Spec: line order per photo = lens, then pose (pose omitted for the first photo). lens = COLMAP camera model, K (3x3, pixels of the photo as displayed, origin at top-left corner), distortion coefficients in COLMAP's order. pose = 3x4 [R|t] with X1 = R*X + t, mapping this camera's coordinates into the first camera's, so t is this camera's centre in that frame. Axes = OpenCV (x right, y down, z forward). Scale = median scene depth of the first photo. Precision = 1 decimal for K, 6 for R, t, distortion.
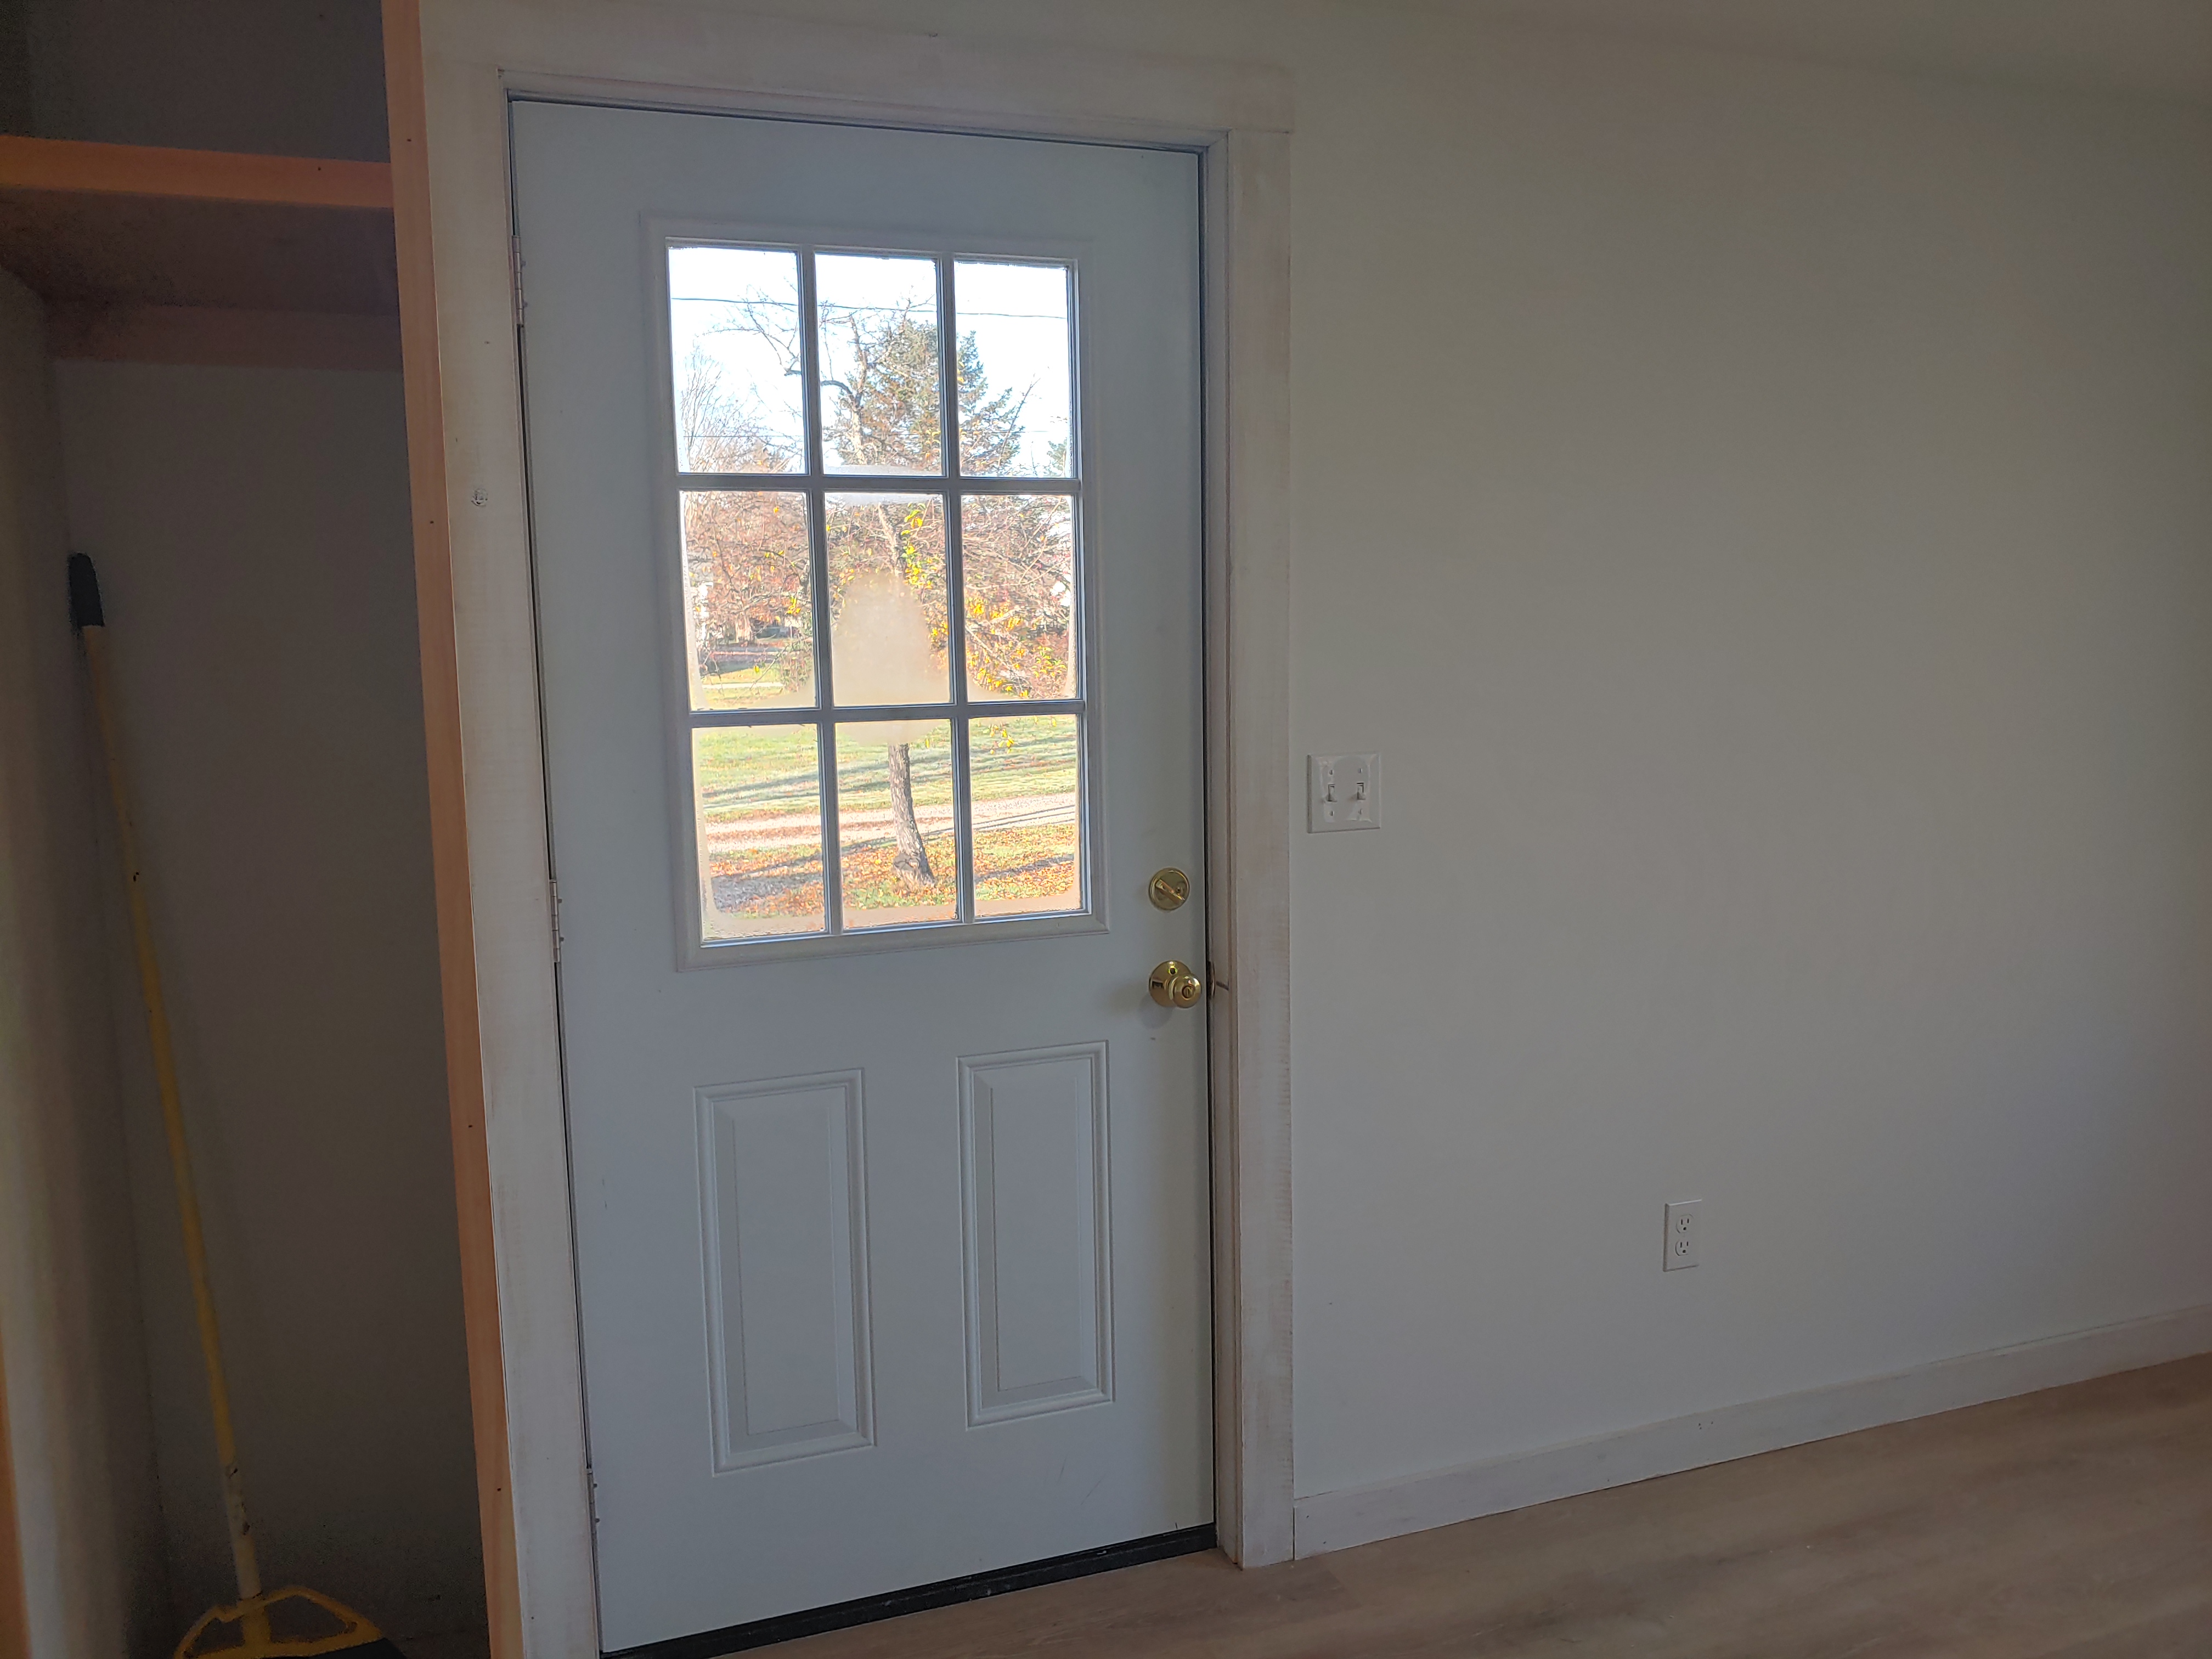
lens RADIAL K [[1777.1, 0, 1110.1], [0, 1777.1, 829.3], [0, 0, 1]] dist [0.036259, -0.034158]
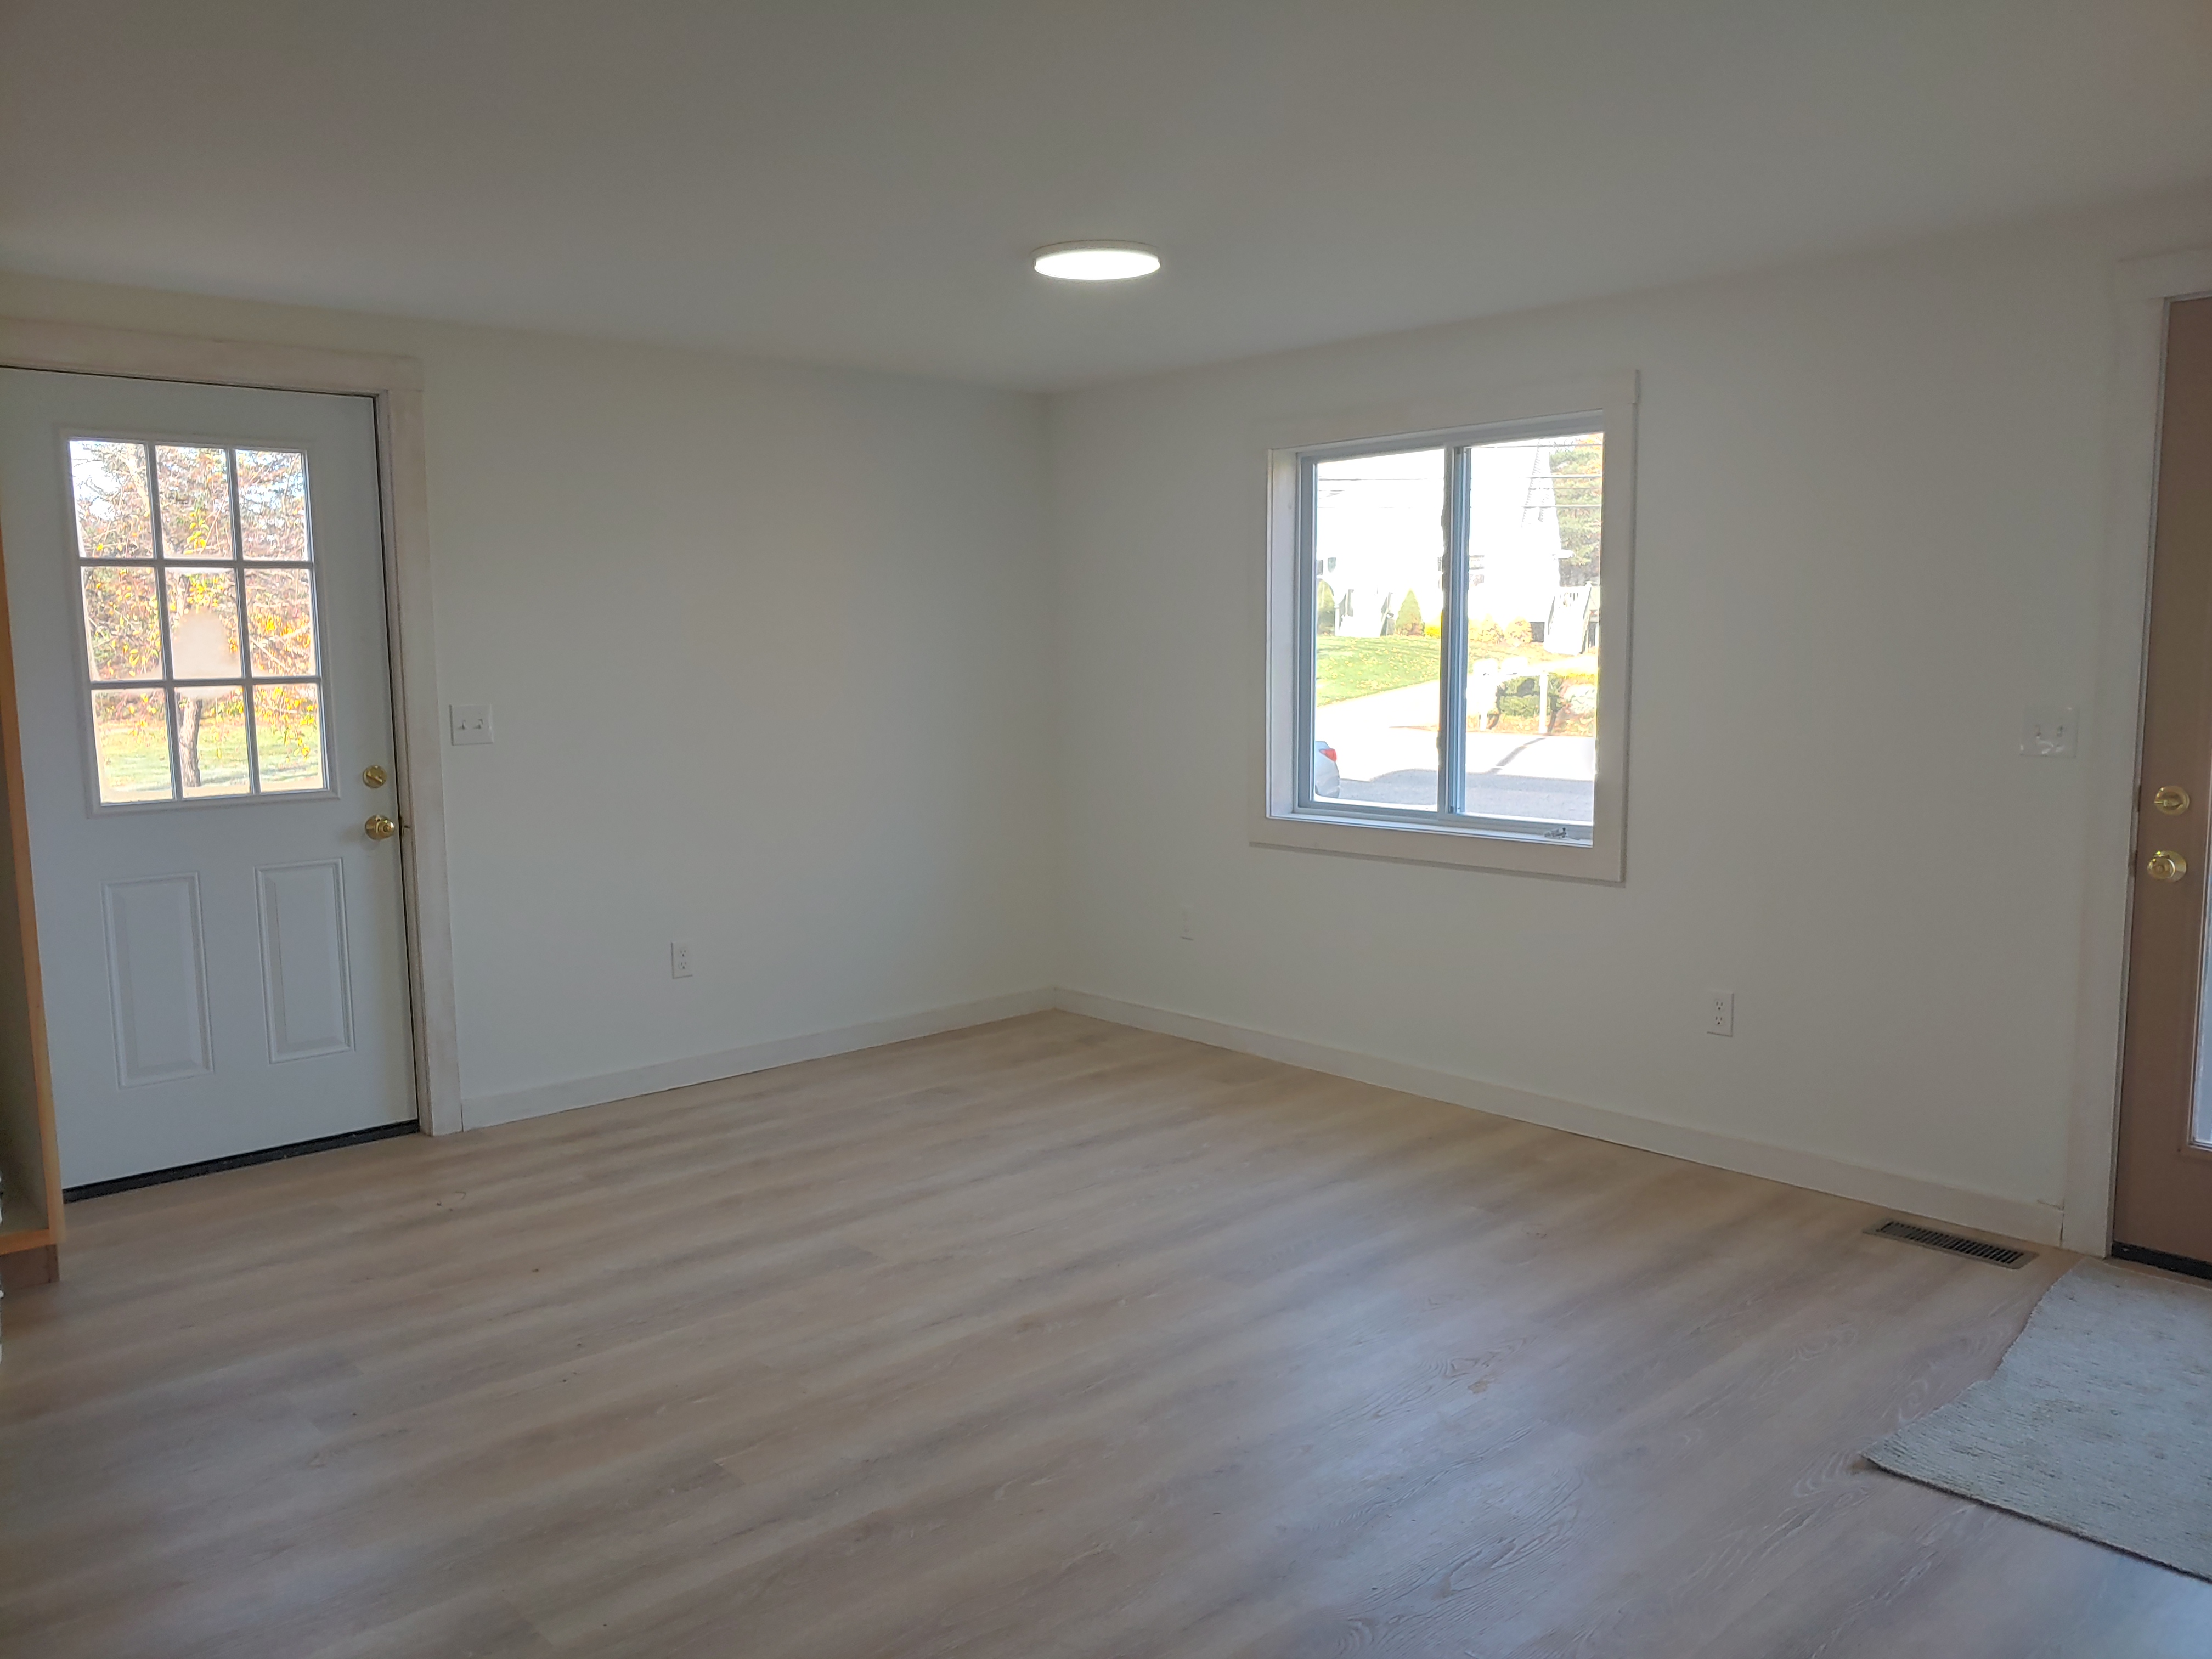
lens RADIAL K [[1777.1, 0, 1112.2], [0, 1777.1, 834.2], [0, 0, 1]] dist [0.036259, -0.034158]
pose [[0.934916, -0.037217, 0.352912, 0.094324], [0.039898, 0.999204, -0.000322, 0.127925], [-0.352619, 0.014382, 0.935656, -1.068921]]
